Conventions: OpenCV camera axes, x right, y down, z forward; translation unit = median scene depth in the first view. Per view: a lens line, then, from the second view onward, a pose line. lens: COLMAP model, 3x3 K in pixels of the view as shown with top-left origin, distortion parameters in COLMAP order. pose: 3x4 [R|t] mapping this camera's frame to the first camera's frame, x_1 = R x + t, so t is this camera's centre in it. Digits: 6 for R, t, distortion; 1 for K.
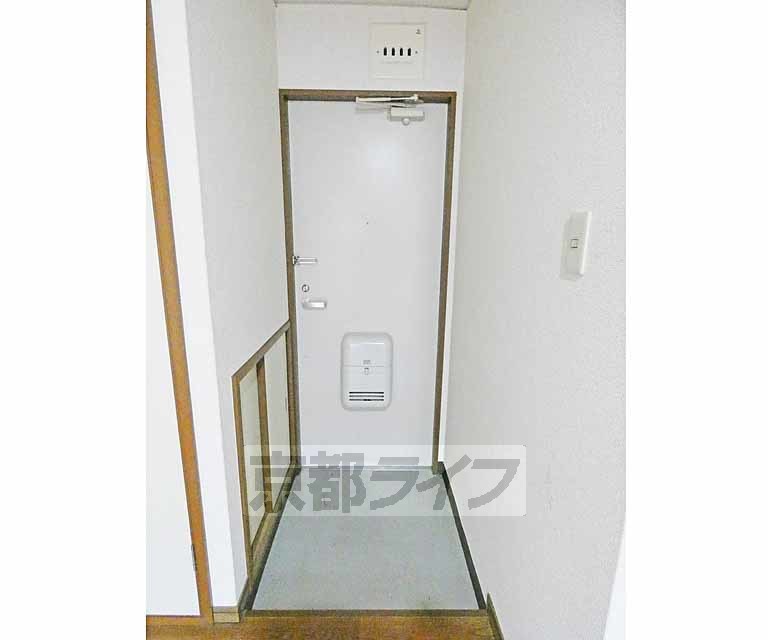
lens RADIAL K [[531.5, 0, 384.0], [0, 531.5, 320.0], [0, 0, 1]] dist [0.002397, 0.000003]
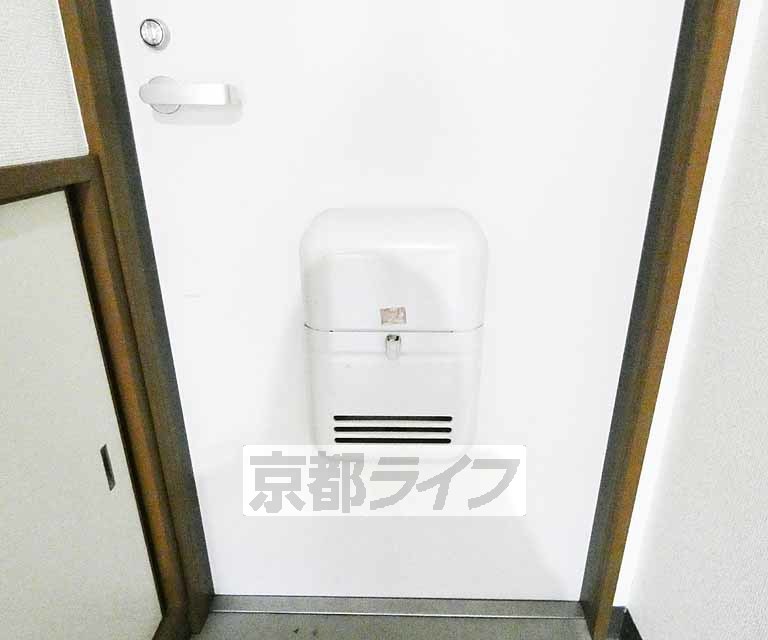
lens RADIAL K [[531.5, 0, 384.0], [0, 531.5, 320.0], [0, 0, 1]] dist [0.002397, 0.000003]
pose [[0.999916, -0.012427, 0.003658, -0.038331], [0.012428, 0.999923, -0.000093, 0.081570], [-0.003657, 0.000139, 0.999993, 0.703196]]
